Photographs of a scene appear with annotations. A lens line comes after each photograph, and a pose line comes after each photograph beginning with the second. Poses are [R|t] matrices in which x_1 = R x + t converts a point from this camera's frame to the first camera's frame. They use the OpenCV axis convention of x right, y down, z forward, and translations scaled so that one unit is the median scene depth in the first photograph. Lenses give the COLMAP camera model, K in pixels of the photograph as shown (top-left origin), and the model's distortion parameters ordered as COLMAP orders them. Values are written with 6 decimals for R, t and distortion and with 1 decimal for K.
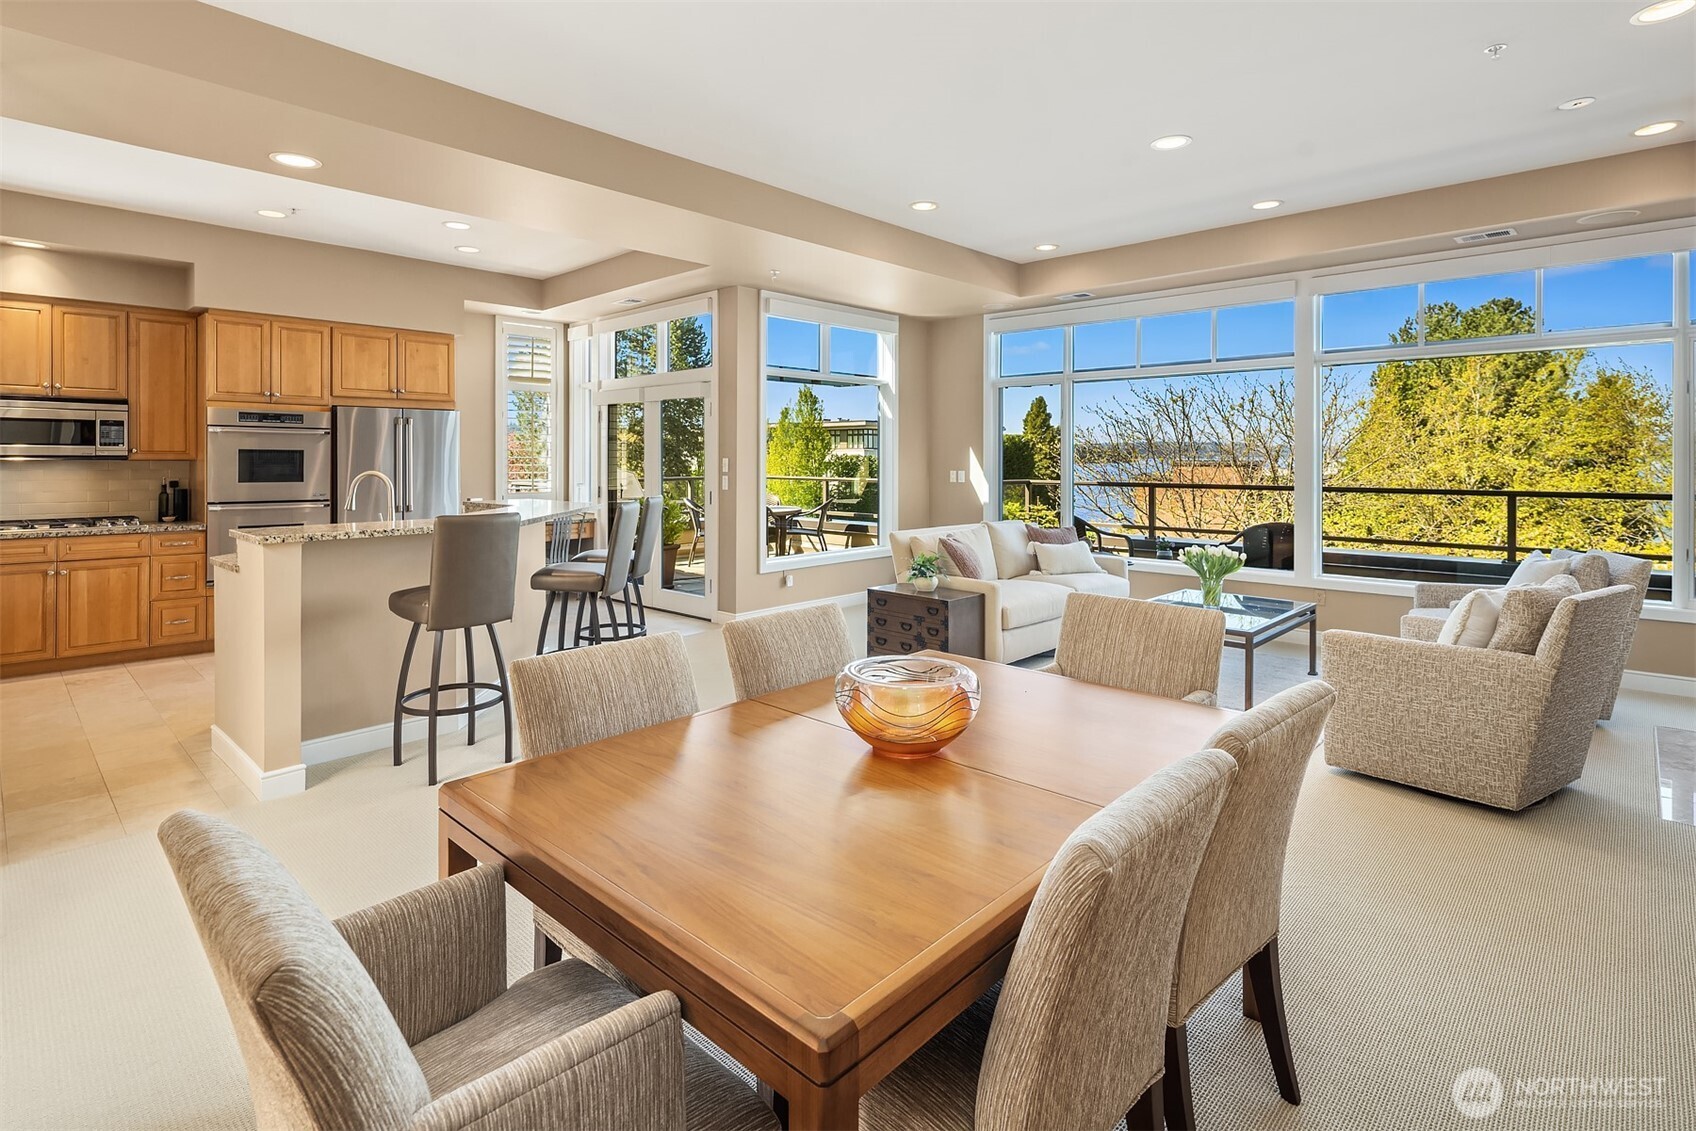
lens RADIAL K [[829.9, 0, 834.1], [0, 829.9, 461.0], [0, 0, 1]] dist [0.008949, -0.005358]
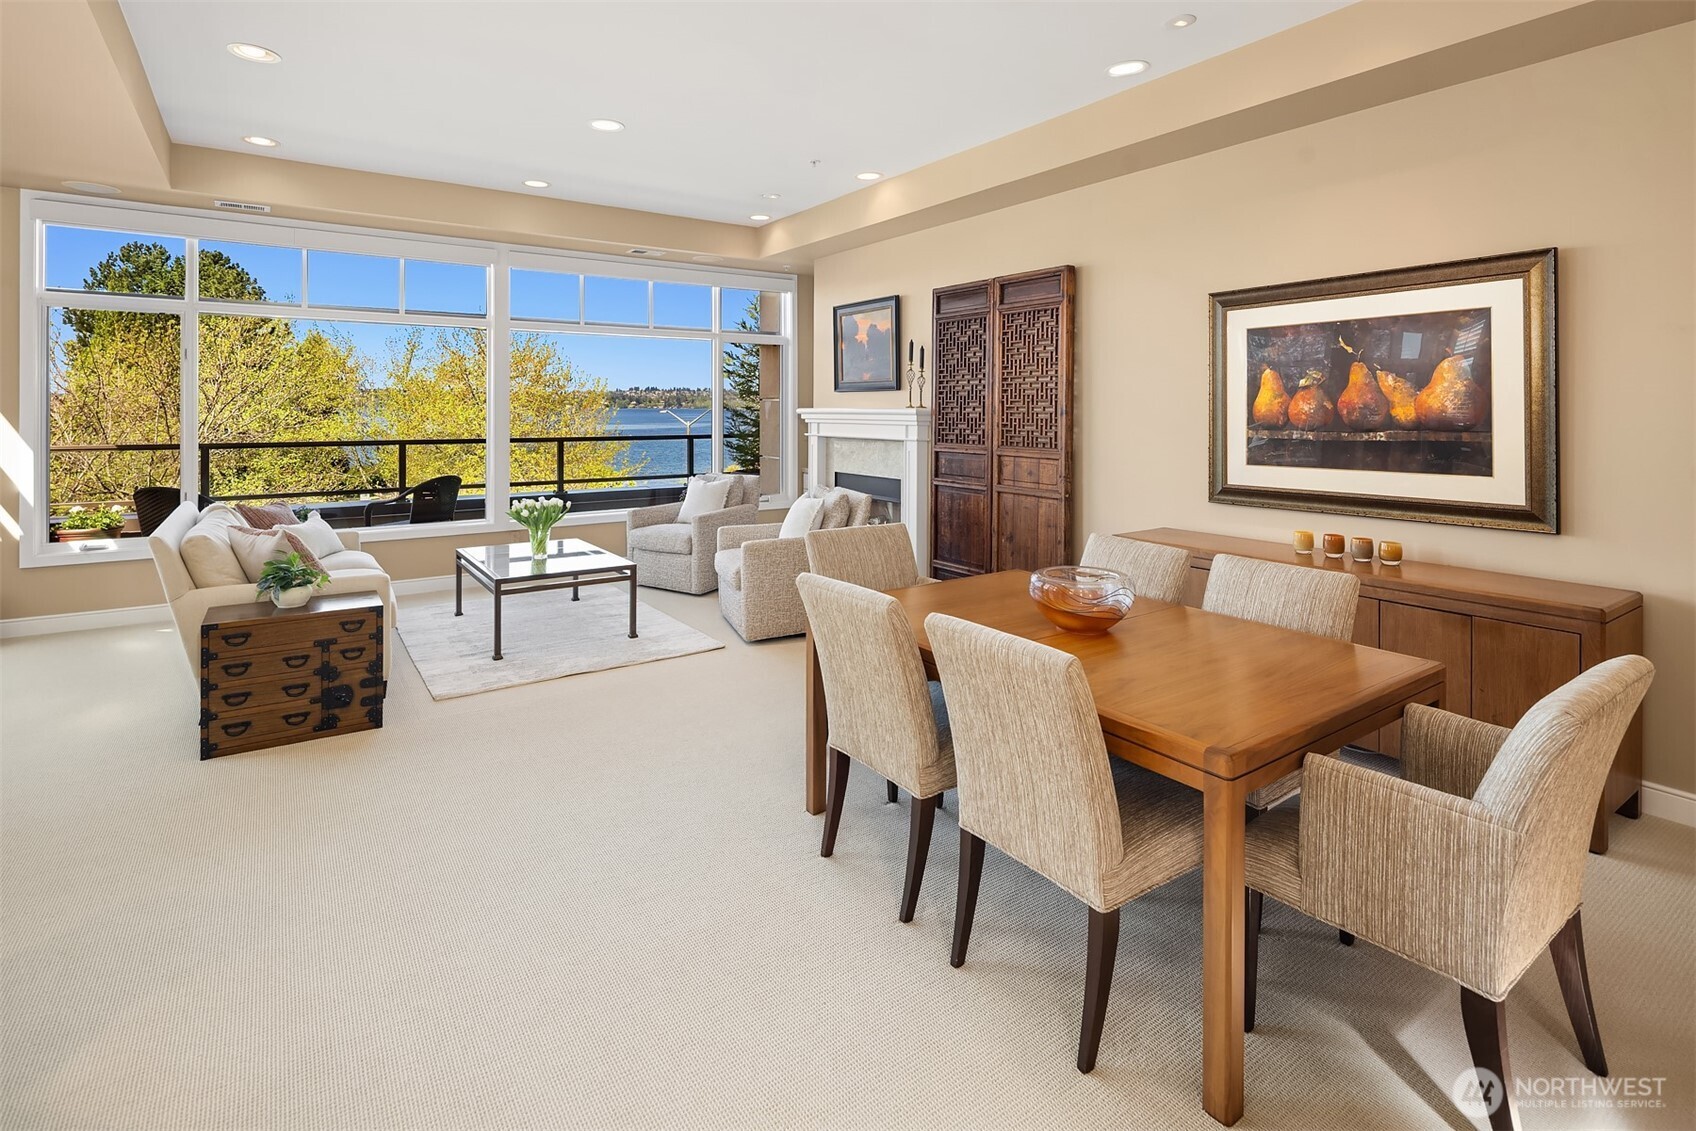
lens RADIAL K [[829.9, 0, 846.5], [0, 829.9, 410.9], [0, 0, 1]] dist [0.008949, -0.005358]
pose [[0.200460, -0.004206, 0.979693, -0.410525], [0.001878, 0.999991, 0.003909, -0.010549], [-0.979700, 0.001056, 0.200466, 0.328610]]
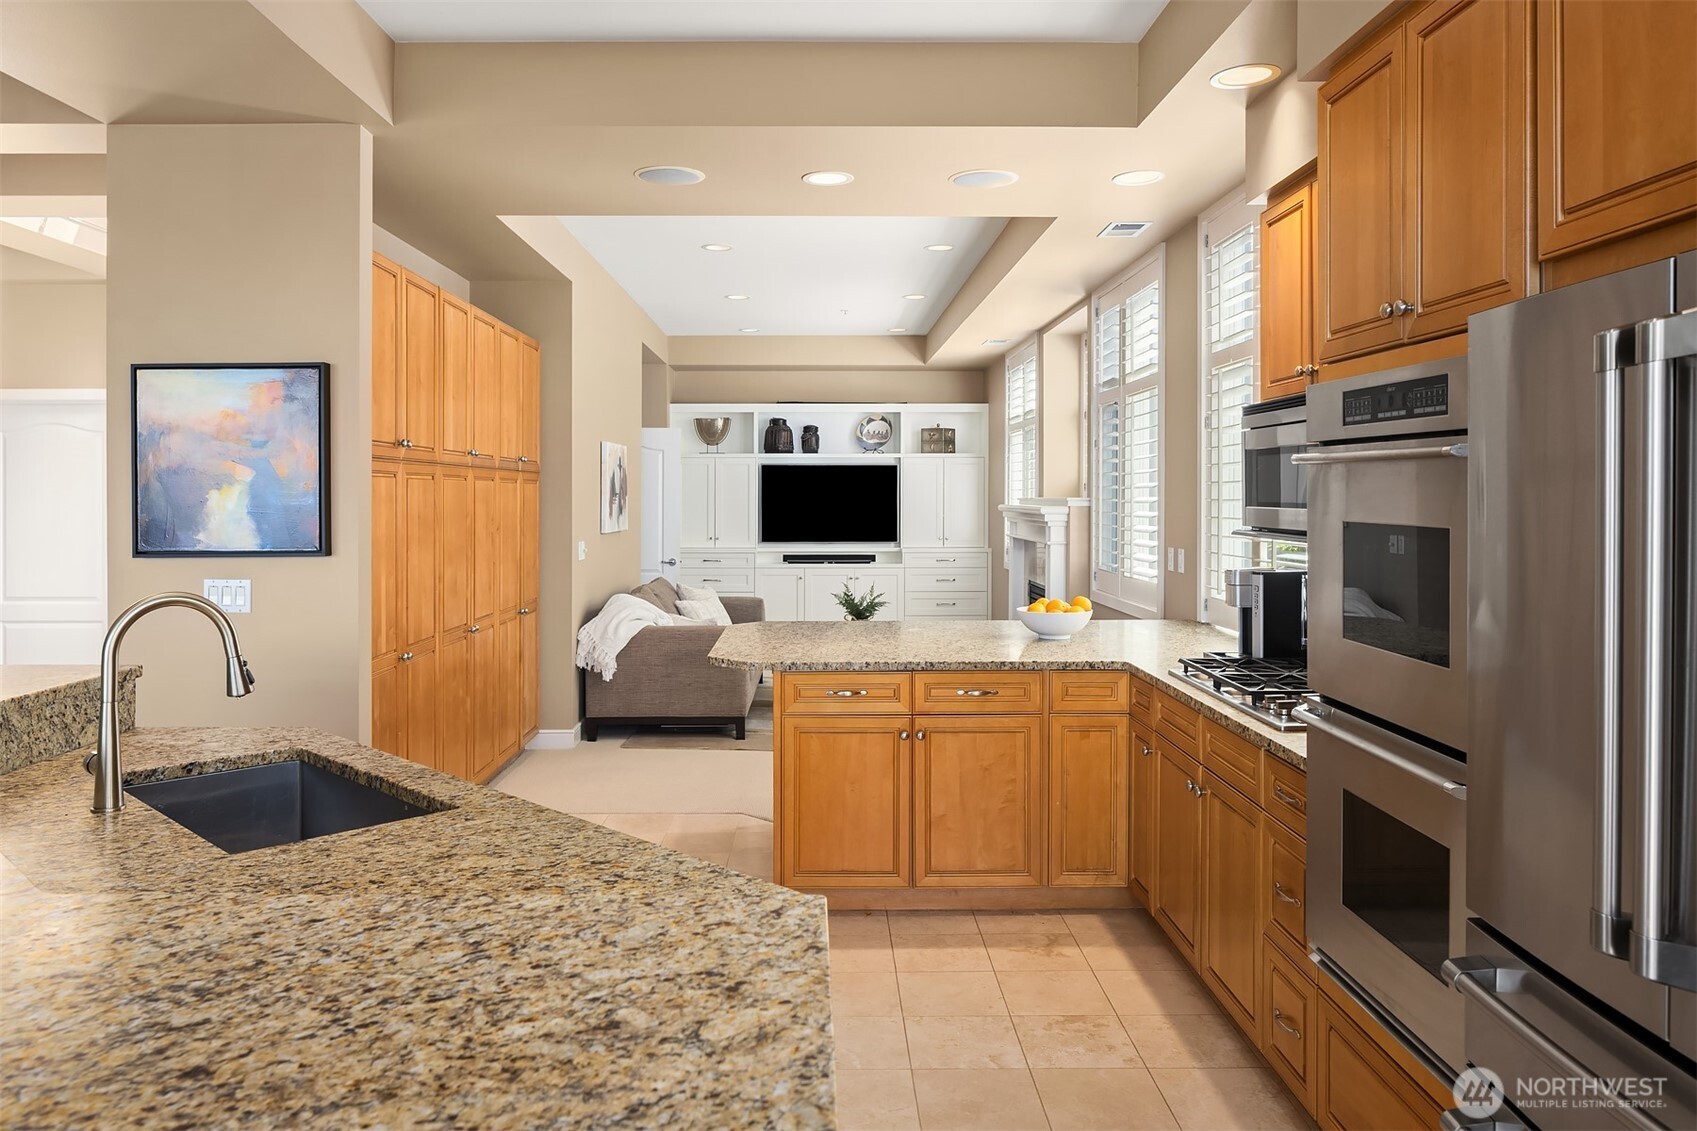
lens RADIAL K [[1161.0, 0, 831.6], [0, 1161.0, 537.9], [0, 0, 1]] dist [-0.010421, 0.008963]
pose [[-0.726452, 0.027617, -0.686662, -0.302897], [-0.001229, 0.999138, 0.041484, -0.024134], [0.687216, 0.030980, -0.725792, 1.123377]]
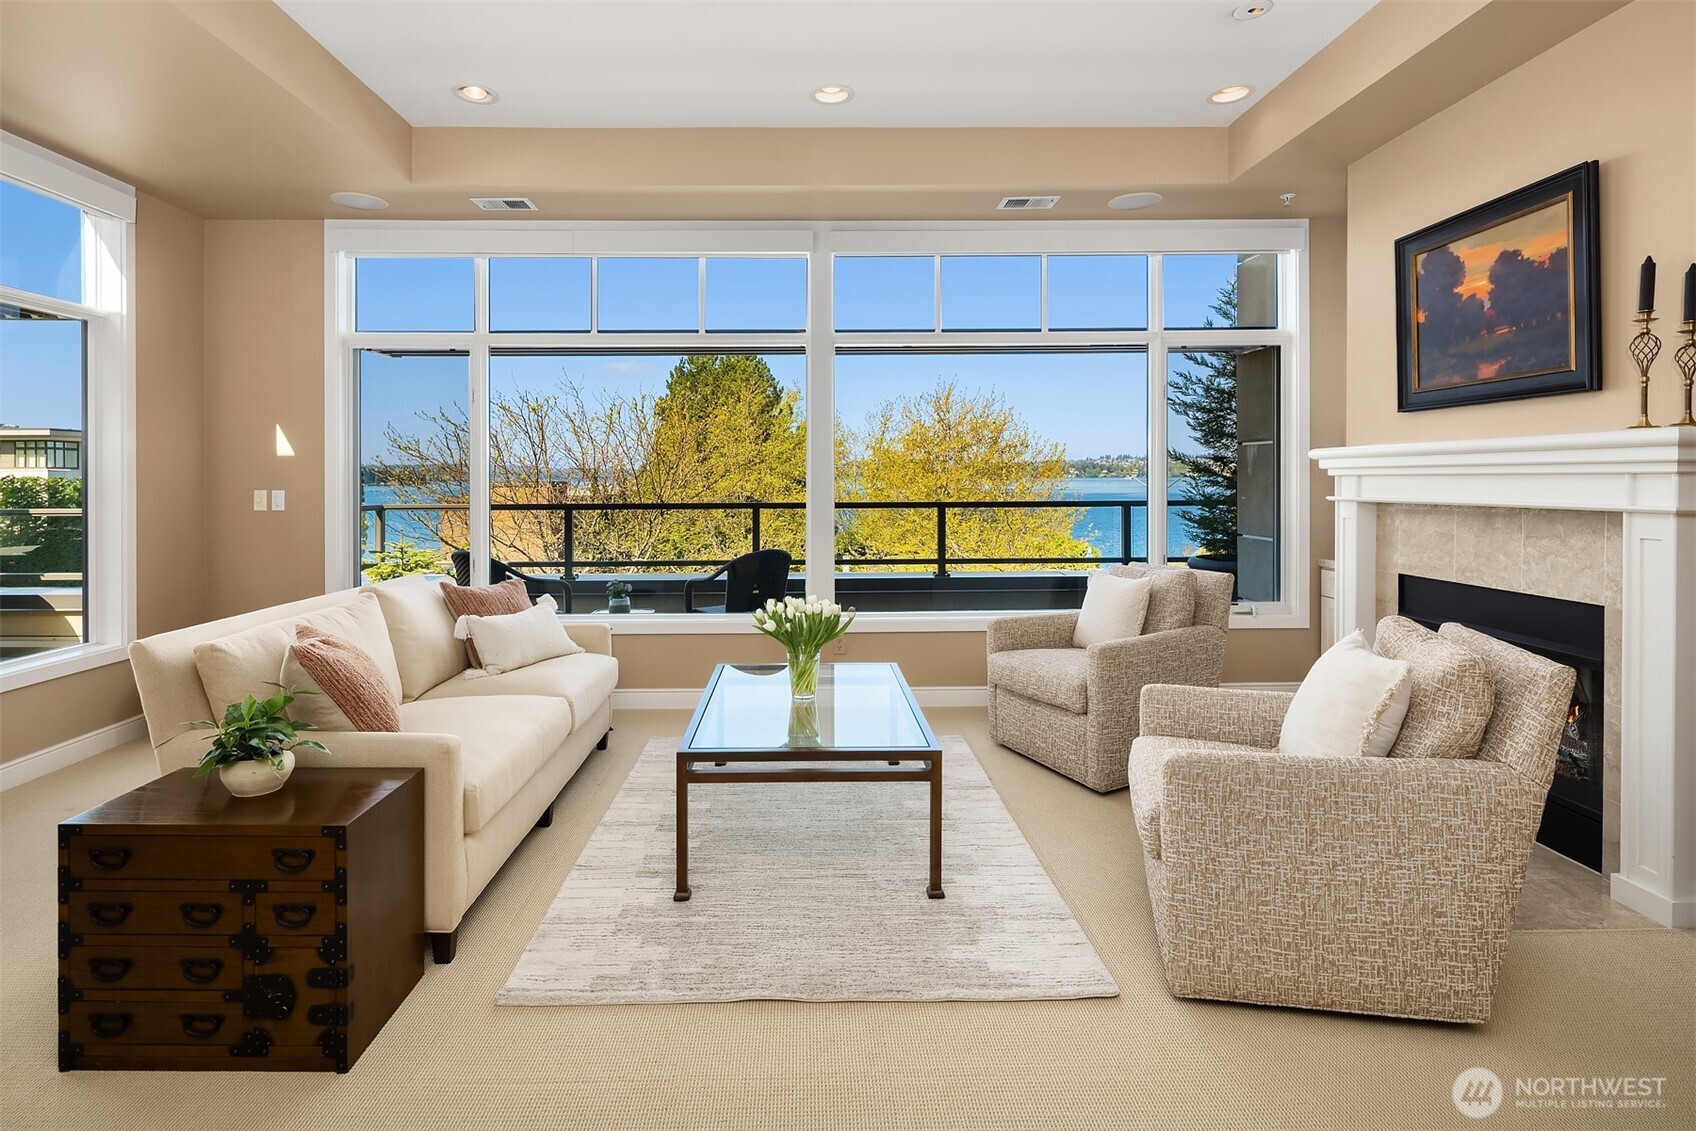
lens RADIAL K [[829.9, 0, 813.0], [0, 829.9, 484.6], [0, 0, 1]] dist [0.008949, -0.005358]
pose [[0.712306, -0.010073, 0.701797, 0.019027], [0.008973, 0.999946, 0.005246, 0.010152], [-0.701812, 0.002560, 0.712358, 0.448638]]
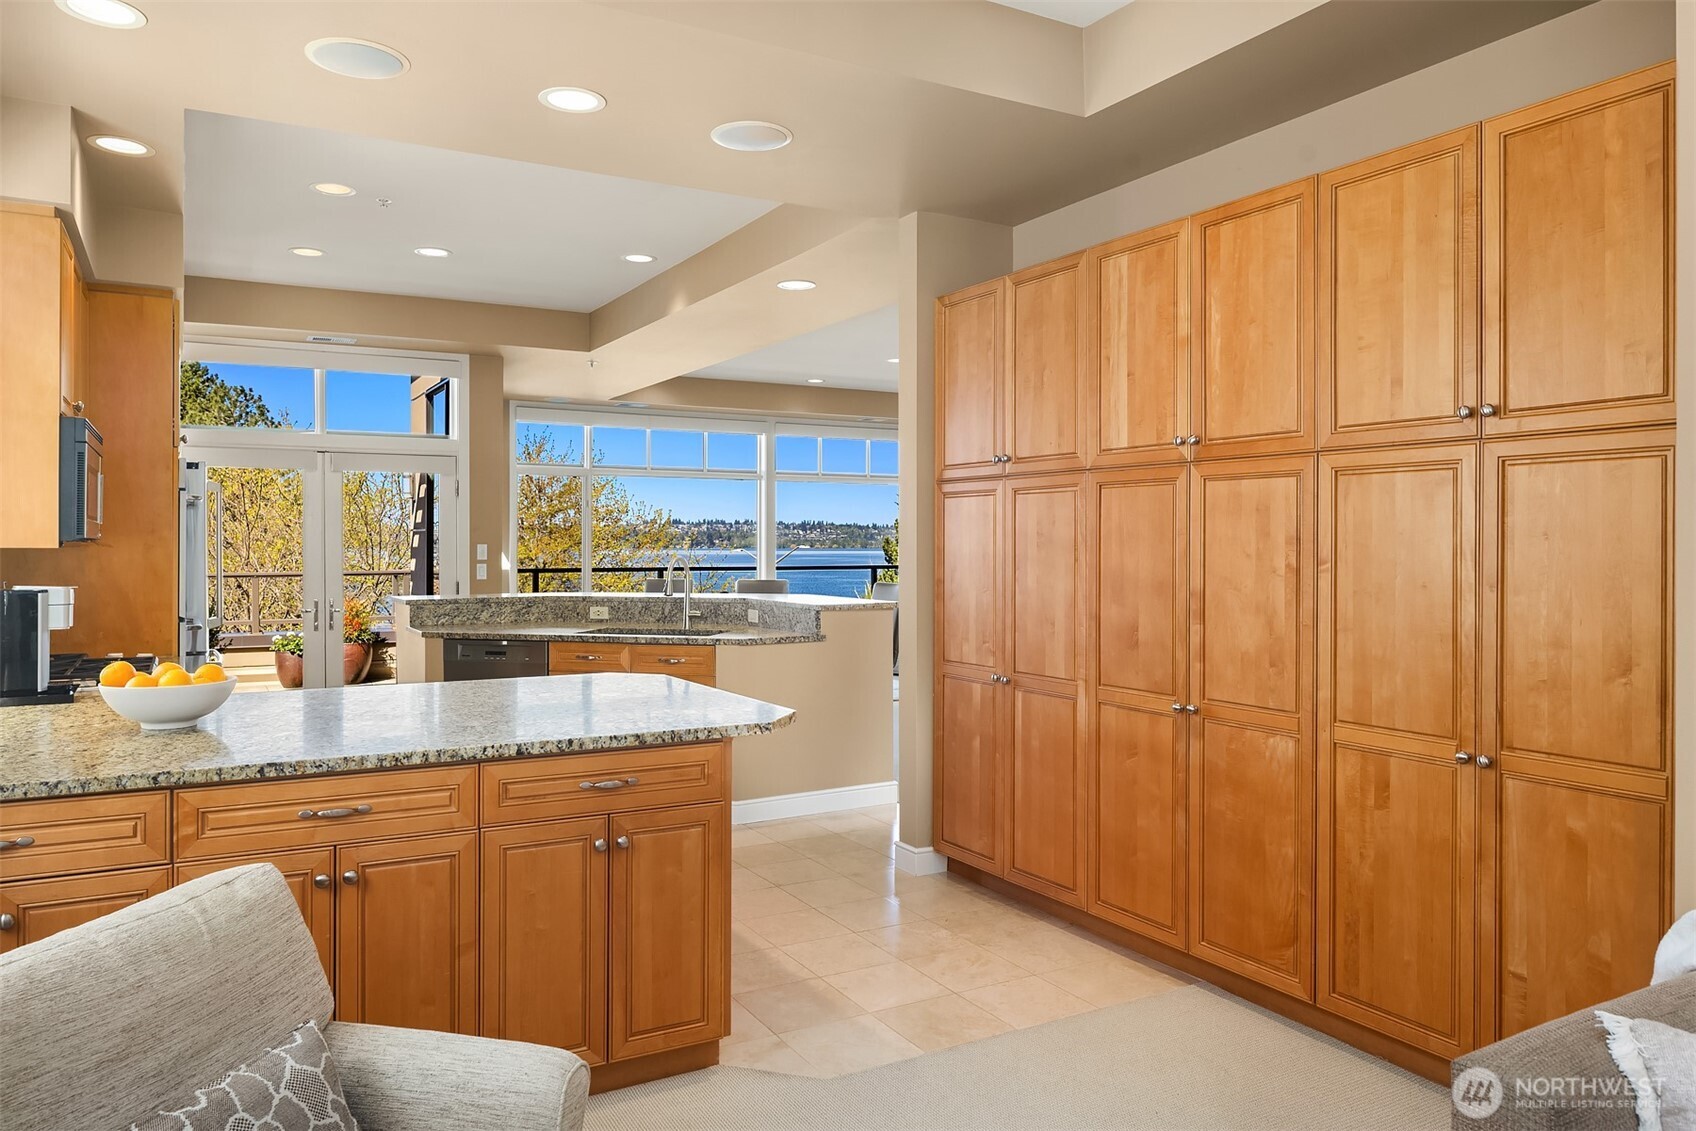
lens RADIAL K [[1160.3, 0, 829.0], [0, 1160.3, 542.2], [0, 0, 1]] dist [-0.010421, 0.008963]
pose [[0.293042, 0.002489, 0.956096, -1.329022], [0.005471, 0.999976, -0.004280, 0.001083], [-0.956084, 0.006484, 0.293021, 0.297710]]
